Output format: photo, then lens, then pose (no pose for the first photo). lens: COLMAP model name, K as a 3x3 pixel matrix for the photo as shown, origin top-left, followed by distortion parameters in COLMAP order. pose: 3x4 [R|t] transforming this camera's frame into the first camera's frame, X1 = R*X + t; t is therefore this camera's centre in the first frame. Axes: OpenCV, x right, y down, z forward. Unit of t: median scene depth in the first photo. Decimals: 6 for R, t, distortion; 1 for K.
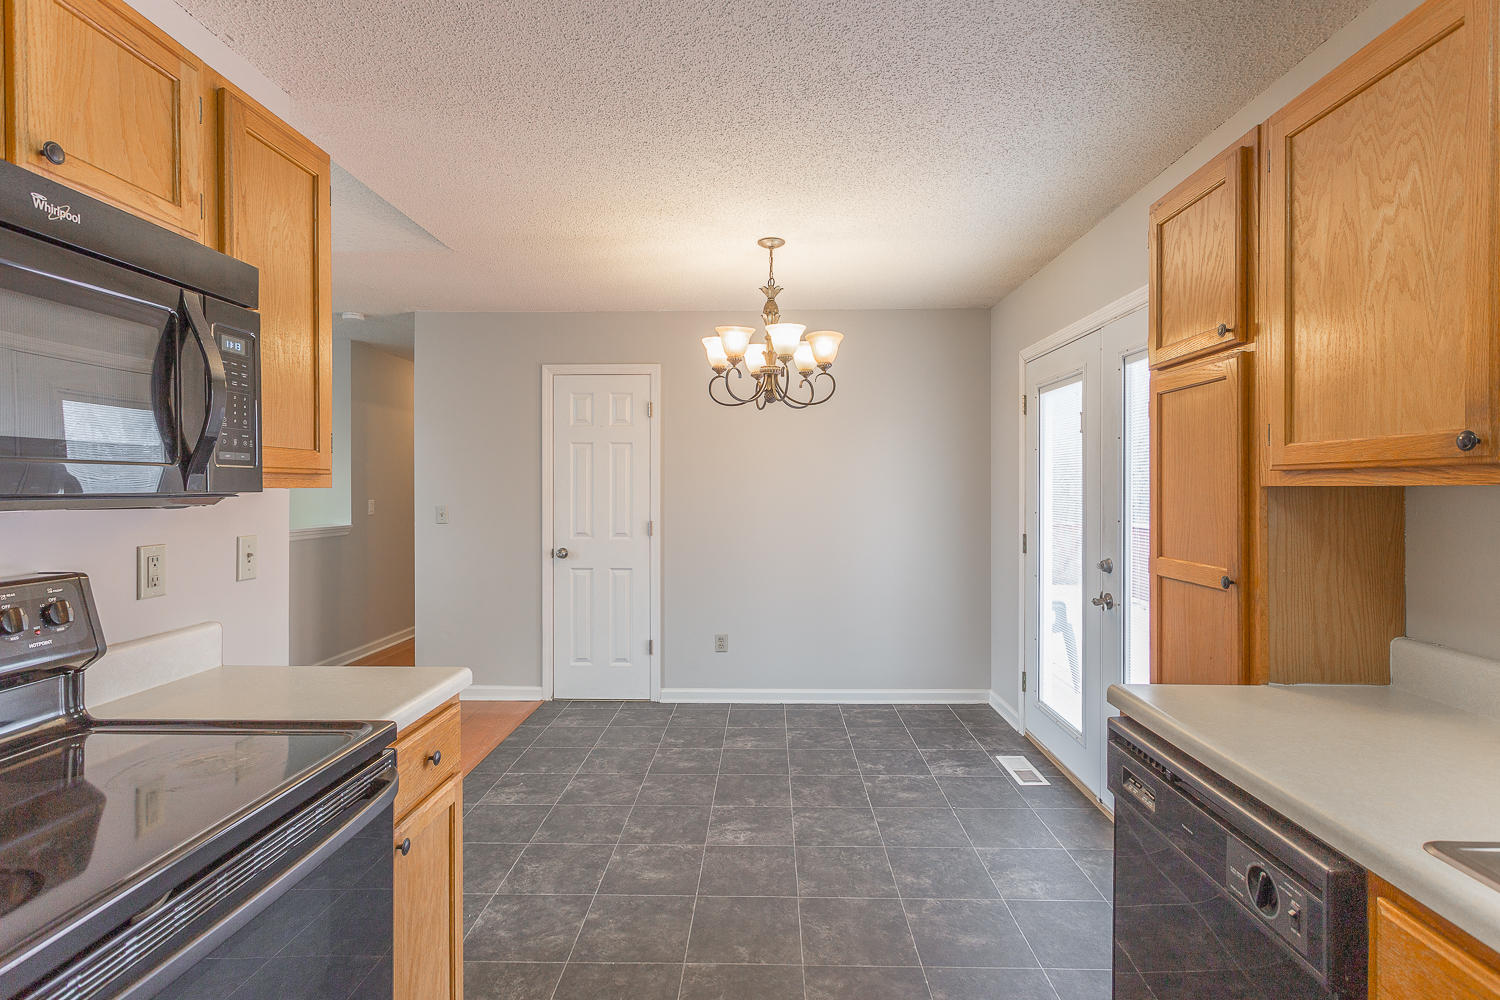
lens RADIAL K [[725.3, 0, 752.9], [0, 725.3, 491.5], [0, 0, 1]] dist [0.002949, 0.000941]
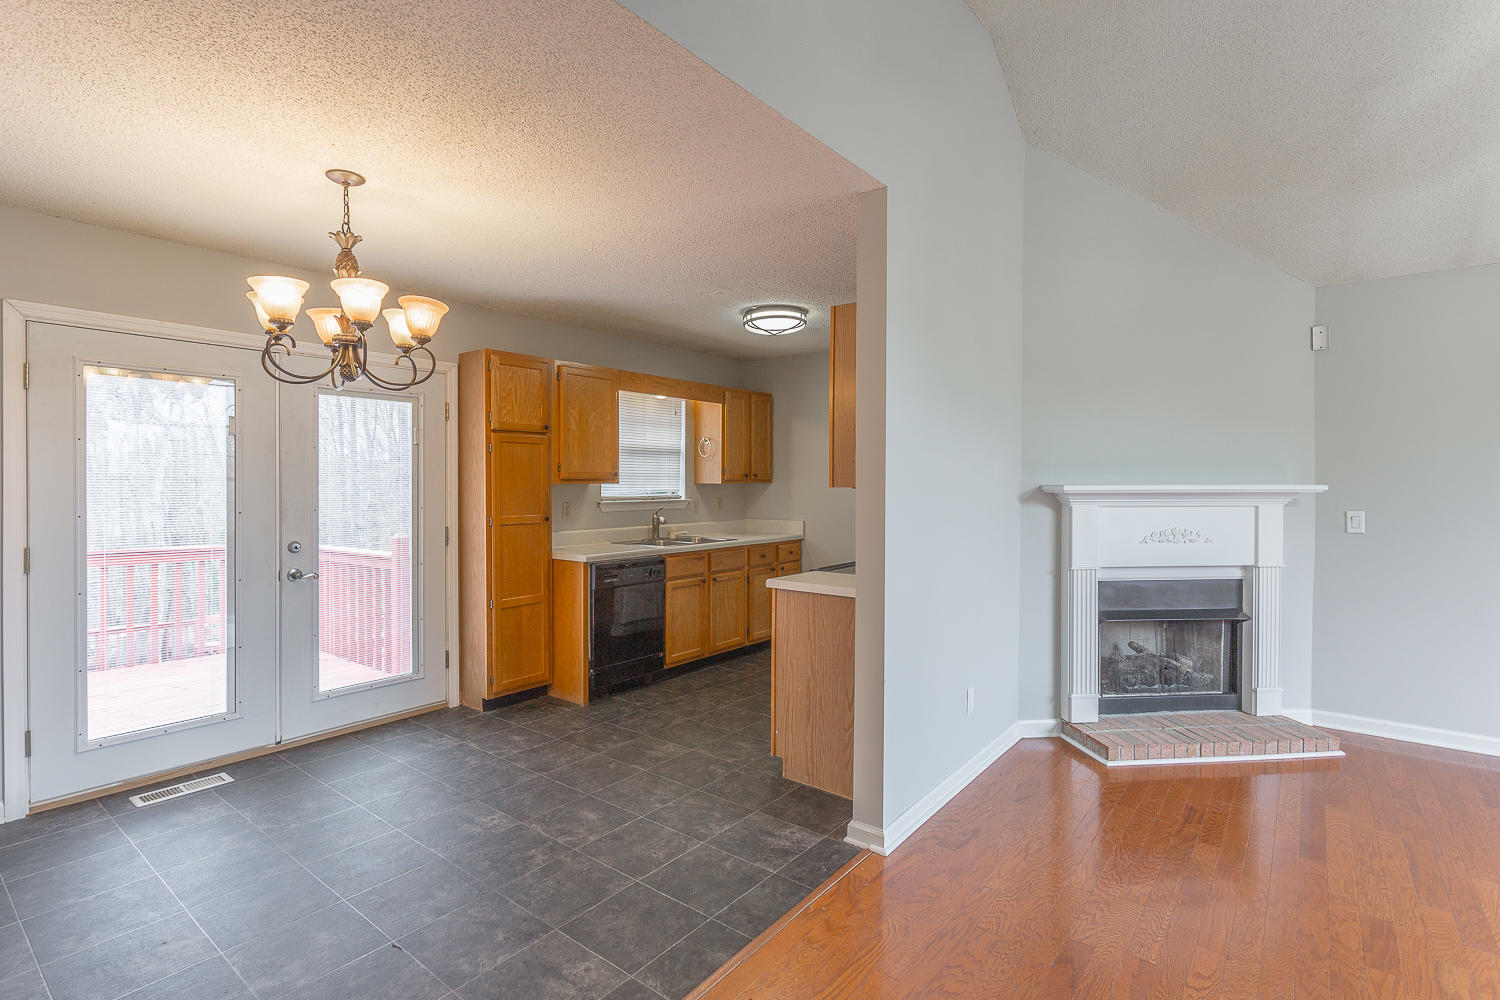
lens RADIAL K [[725.3, 0, 752.9], [0, 725.3, 491.5], [0, 0, 1]] dist [0.002949, 0.000941]
pose [[-0.805539, -0.008482, 0.592482, -1.024908], [0.001894, 0.999856, 0.016889, -0.016963], [-0.592540, 0.014726, -0.805407, 1.751982]]
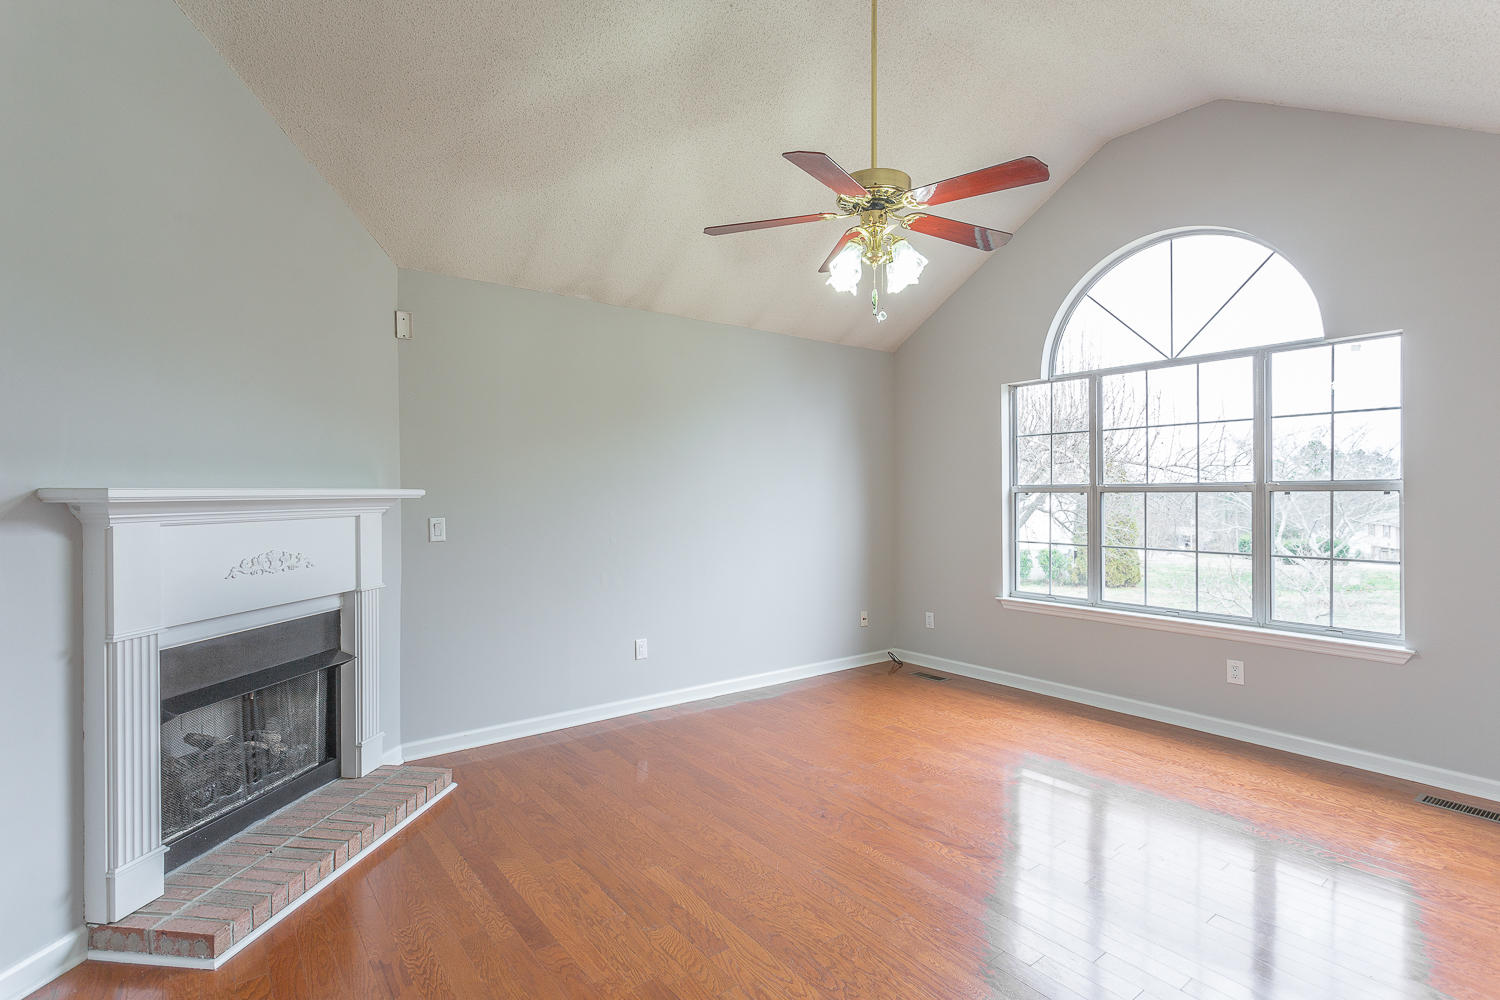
lens RADIAL K [[725.3, 0, 752.9], [0, 725.3, 491.5], [0, 0, 1]] dist [0.002949, 0.000941]
pose [[-0.782534, 0.003290, -0.622600, -0.702322], [0.002655, 0.999995, 0.001948, 0.001380], [0.622603, -0.000129, -0.782538, 1.220674]]
